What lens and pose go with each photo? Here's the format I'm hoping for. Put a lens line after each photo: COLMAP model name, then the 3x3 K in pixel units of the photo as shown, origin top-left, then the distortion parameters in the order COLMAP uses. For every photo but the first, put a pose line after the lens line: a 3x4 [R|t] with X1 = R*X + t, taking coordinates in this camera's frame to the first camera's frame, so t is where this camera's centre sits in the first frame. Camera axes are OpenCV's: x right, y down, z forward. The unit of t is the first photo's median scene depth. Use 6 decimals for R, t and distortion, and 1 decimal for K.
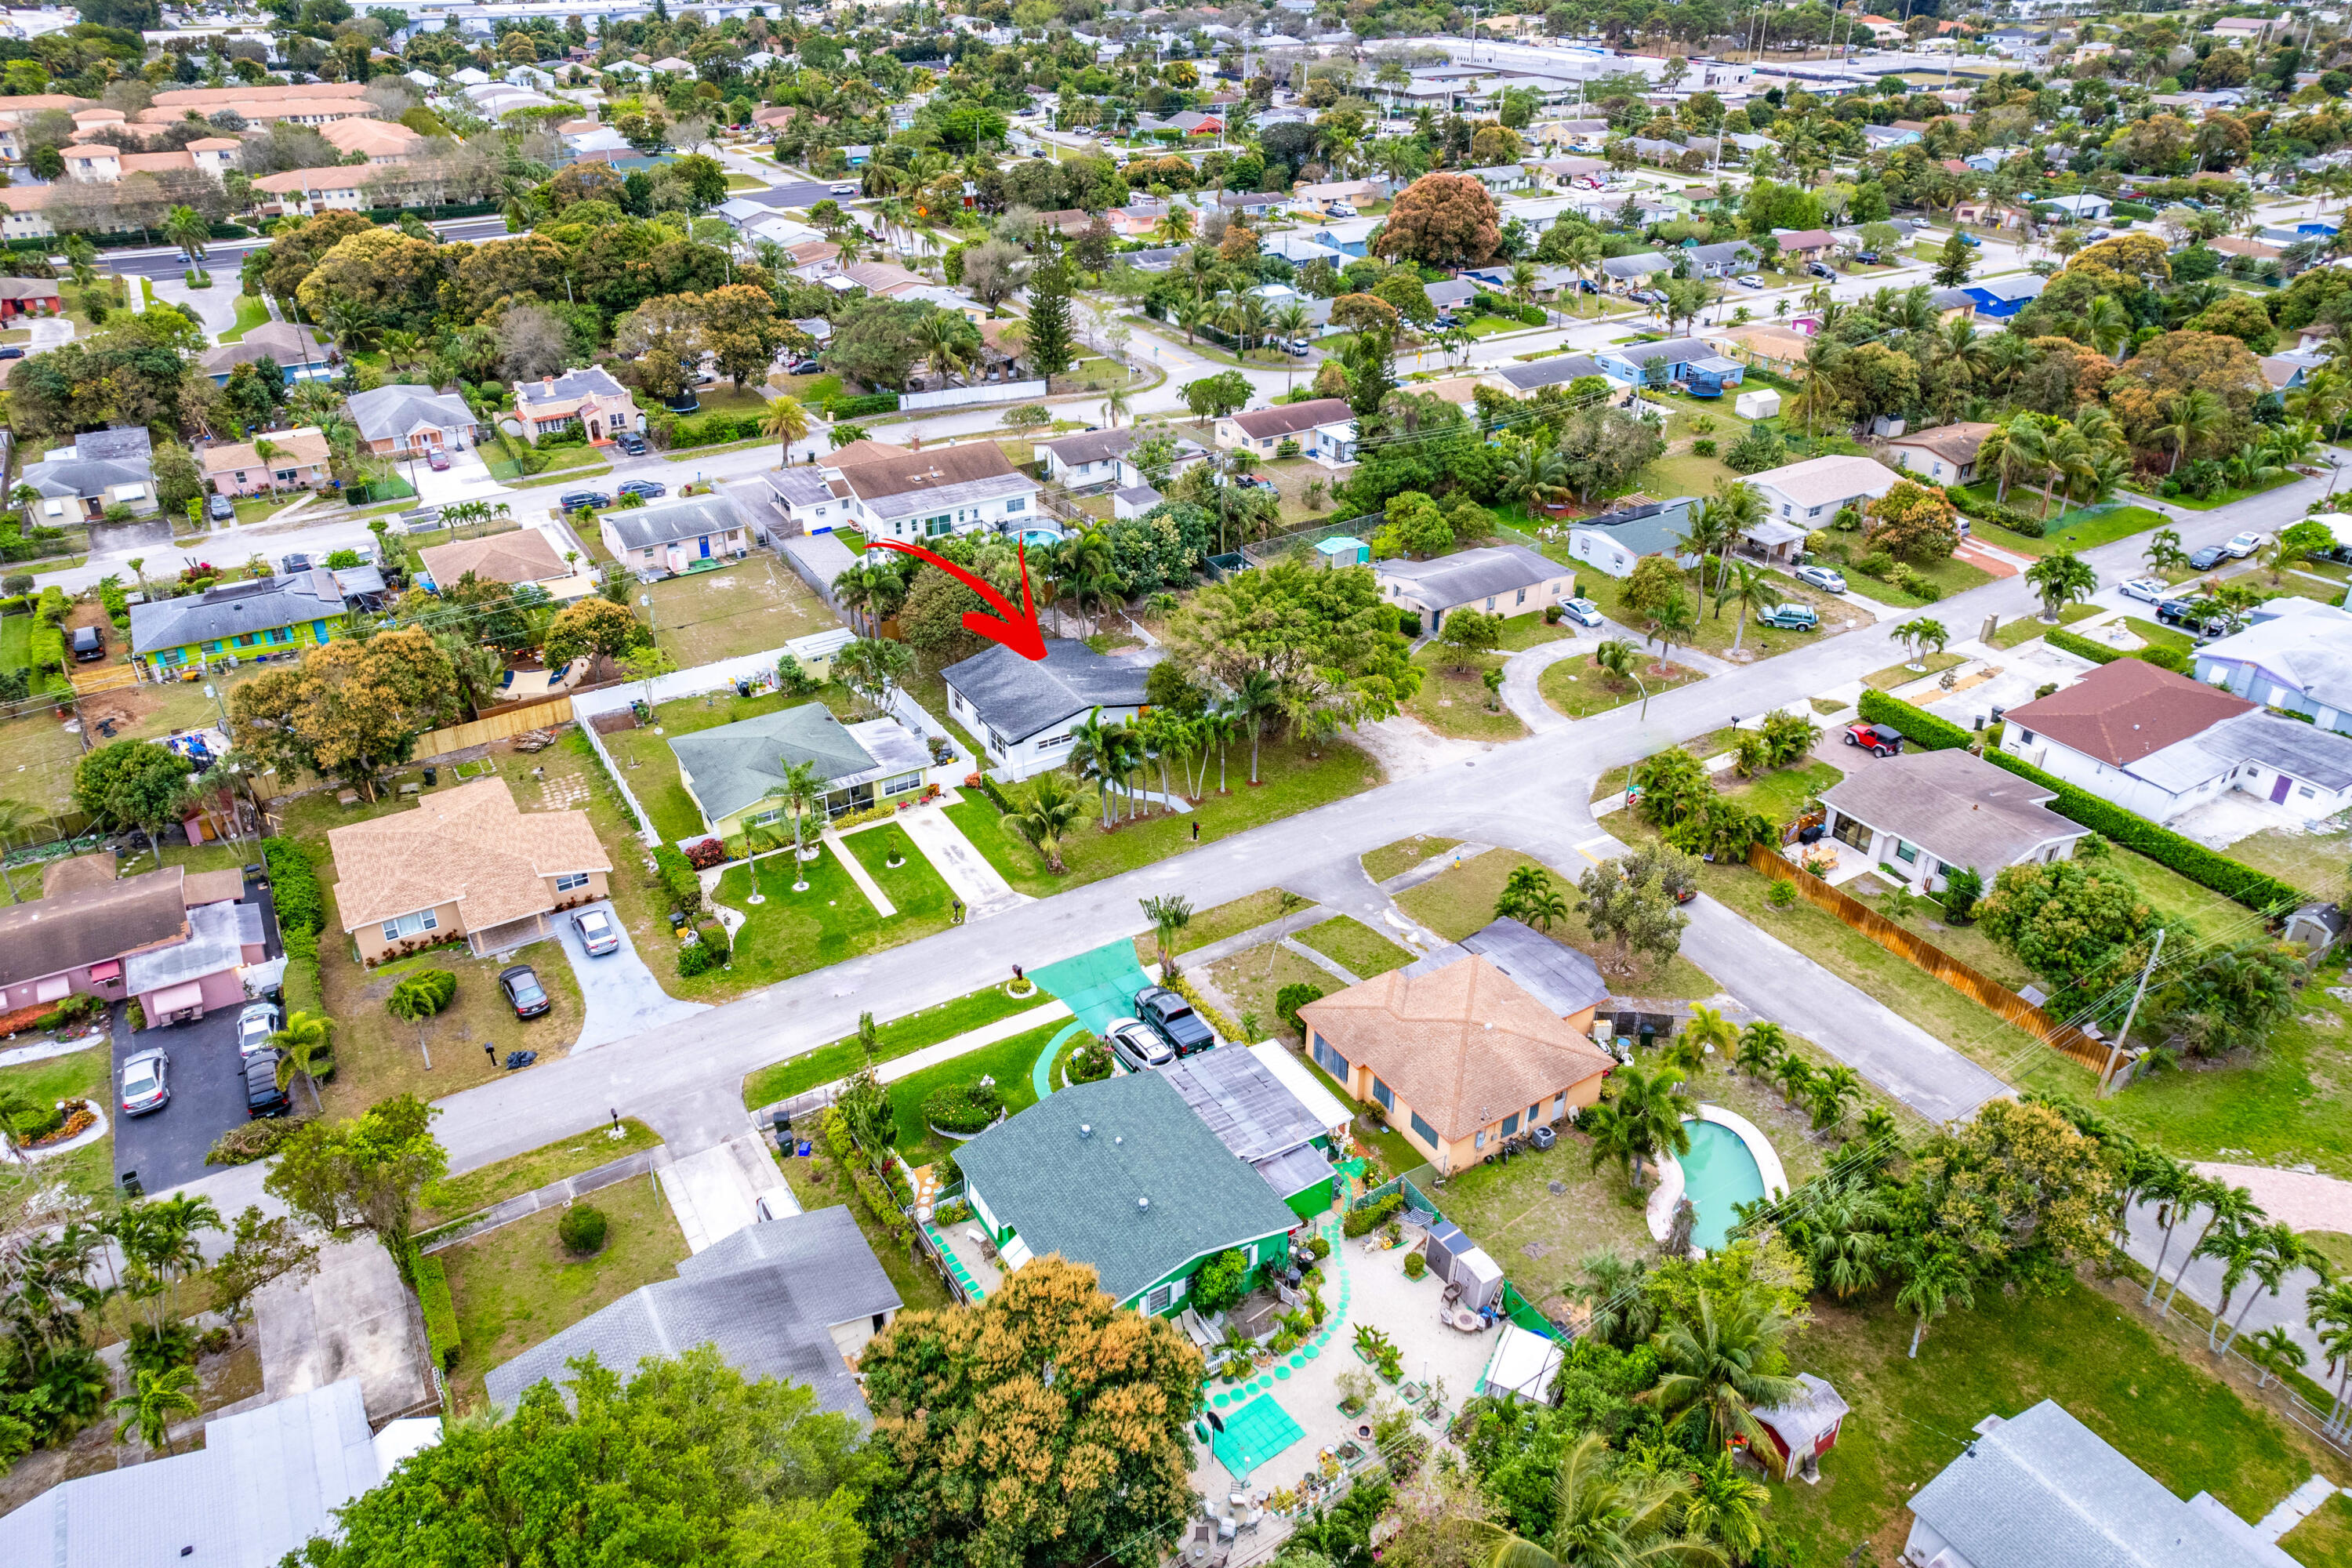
lens RADIAL K [[1477.8, 0, 1176.4], [0, 1477.8, 746.0], [0, 0, 1]] dist [-0.064856, 0.058248]
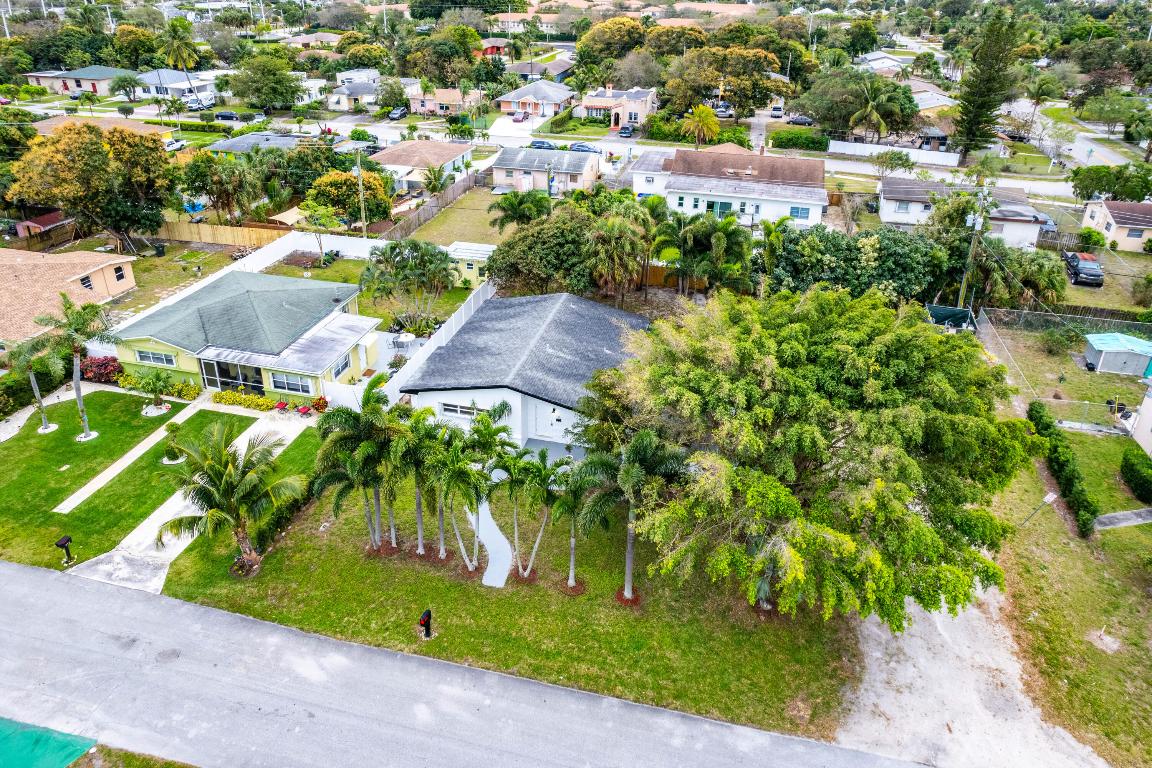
lens RADIAL K [[723.8, 0, 576.2], [0, 723.8, 365.4], [0, 0, 1]] dist [-0.064856, 0.058248]
pose [[0.707106, 0.351331, -0.613651, 0.172039], [-0.358618, 0.926124, 0.116997, -0.084831], [0.609421, 0.137337, 0.780861, 0.675036]]
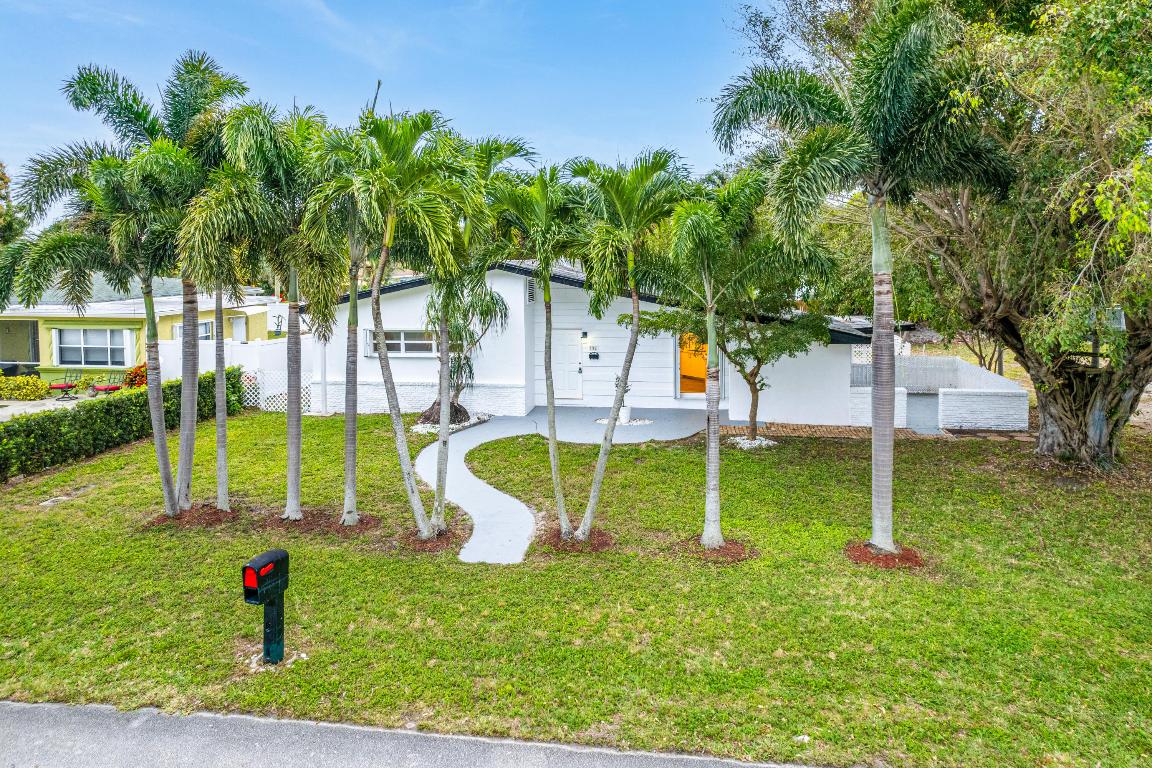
lens RADIAL K [[723.8, 0, 576.2], [0, 723.8, 365.4], [0, 0, 1]] dist [-0.064856, 0.058248]
pose [[0.767023, 0.062784, -0.638540, 0.080911], [-0.316228, 0.902925, -0.291078, 0.034563], [0.558279, 0.425188, 0.712418, 0.805846]]
